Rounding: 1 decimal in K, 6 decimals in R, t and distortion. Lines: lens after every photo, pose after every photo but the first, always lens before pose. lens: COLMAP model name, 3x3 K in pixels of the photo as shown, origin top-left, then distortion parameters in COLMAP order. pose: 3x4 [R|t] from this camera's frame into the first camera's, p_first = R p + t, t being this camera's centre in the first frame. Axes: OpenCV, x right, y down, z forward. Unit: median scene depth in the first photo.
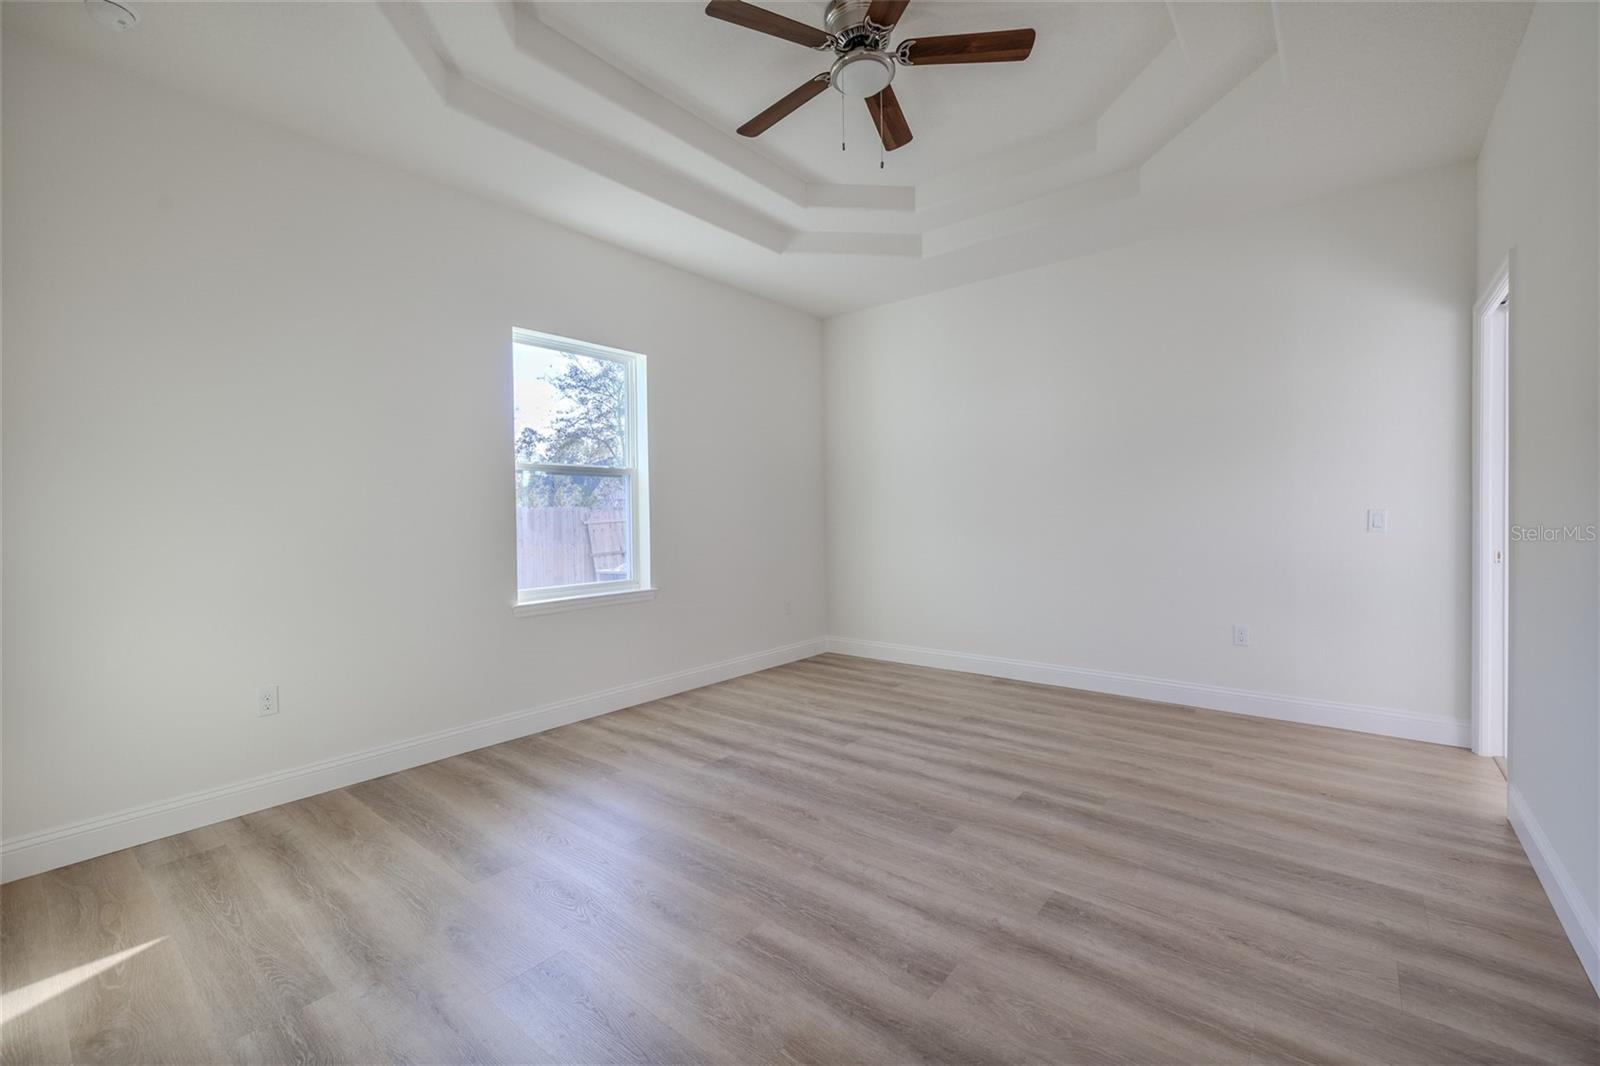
lens RADIAL K [[670.3, 0, 799.9], [0, 670.3, 526.2], [0, 0, 1]] dist [0.001703, 0.000201]
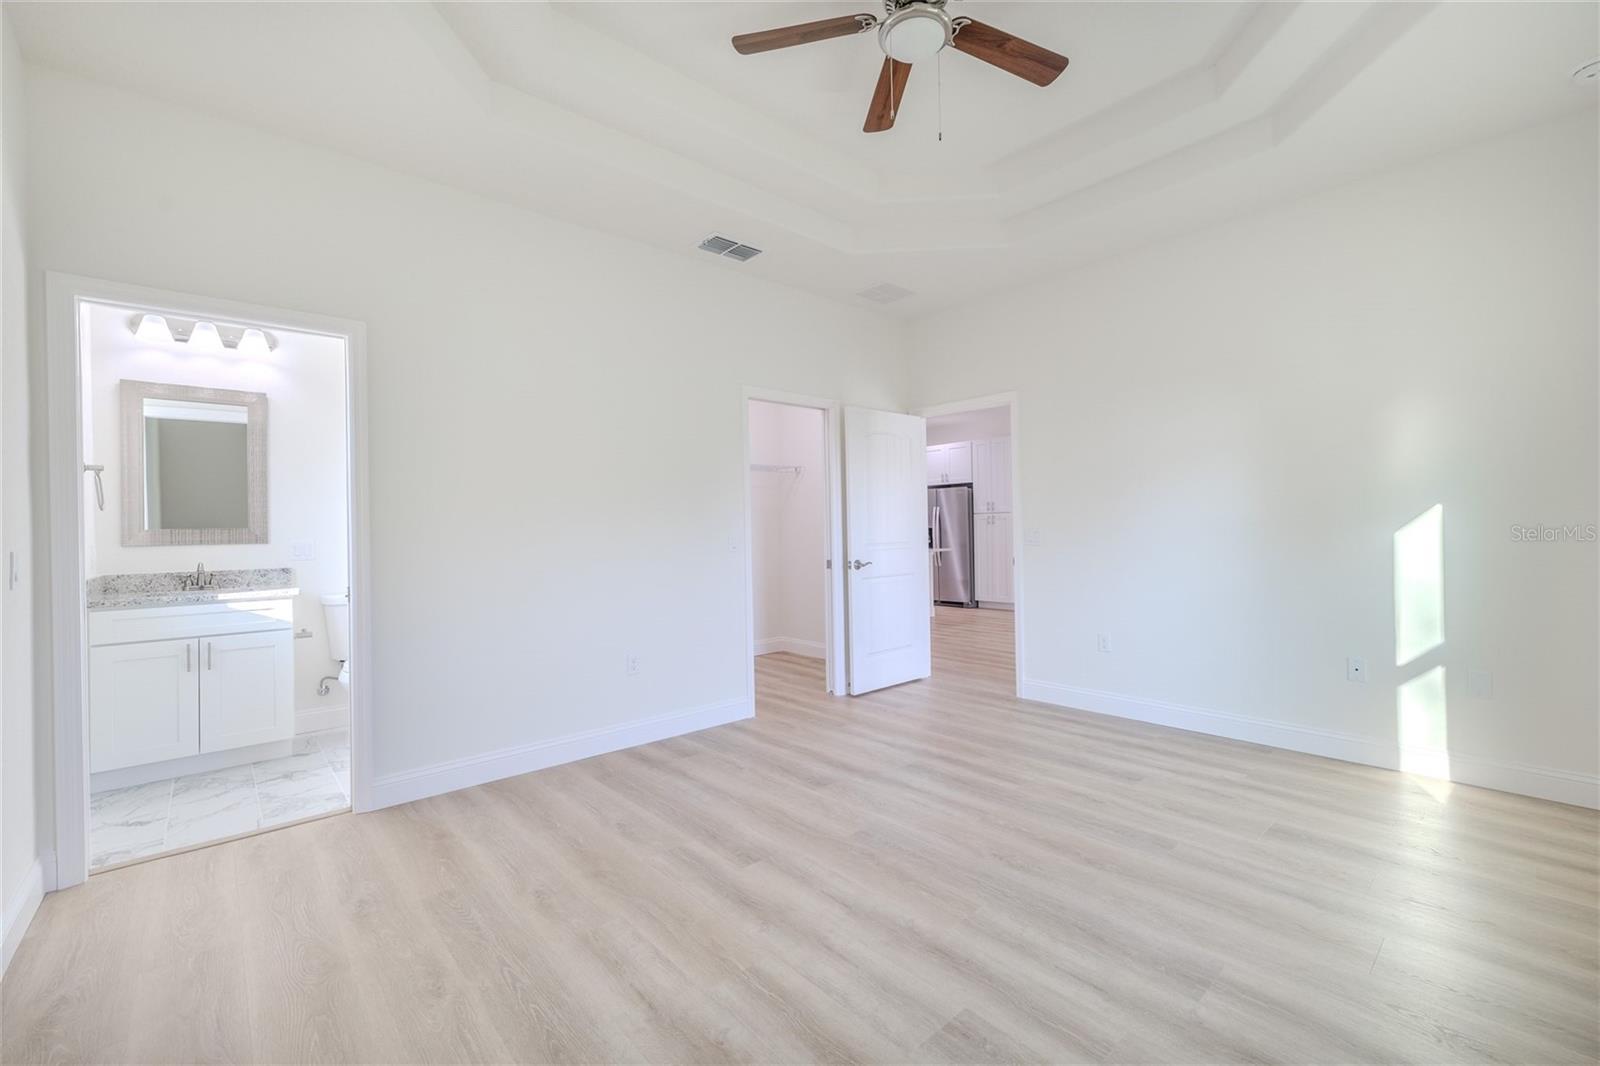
lens RADIAL K [[670.3, 0, 804.1], [0, 670.3, 524.7], [0, 0, 1]] dist [0.001703, 0.000201]
pose [[-0.987410, 0.032106, 0.154886, 0.121667], [0.033447, 0.999422, 0.006061, -0.035418], [-0.154602, 0.011165, -0.987914, 1.907484]]
